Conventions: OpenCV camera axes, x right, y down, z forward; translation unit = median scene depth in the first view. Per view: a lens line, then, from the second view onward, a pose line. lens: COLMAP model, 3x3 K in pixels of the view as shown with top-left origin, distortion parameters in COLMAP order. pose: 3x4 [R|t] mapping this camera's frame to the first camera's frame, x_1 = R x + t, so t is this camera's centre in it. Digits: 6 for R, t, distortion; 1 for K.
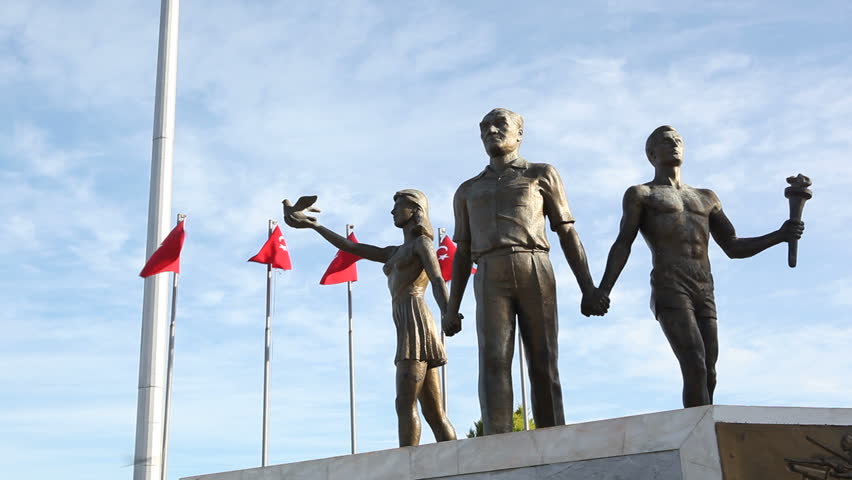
lens RADIAL K [[1070.9, 0, 426.0], [0, 1070.9, 240.0], [0, 0, 1]] dist [-0.035556, -0.030166]
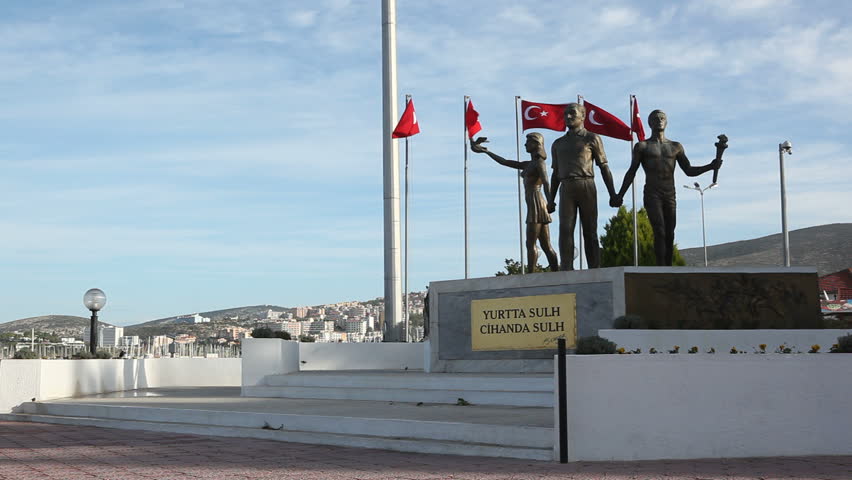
lens RADIAL K [[1070.9, 0, 426.0], [0, 1070.9, 240.0], [0, 0, 1]] dist [-0.035556, -0.030166]
pose [[0.982344, 0.002538, -0.187068, 0.178158], [0.040751, 0.972997, 0.227194, -0.351000], [0.182593, -0.230806, 0.955714, -1.076489]]
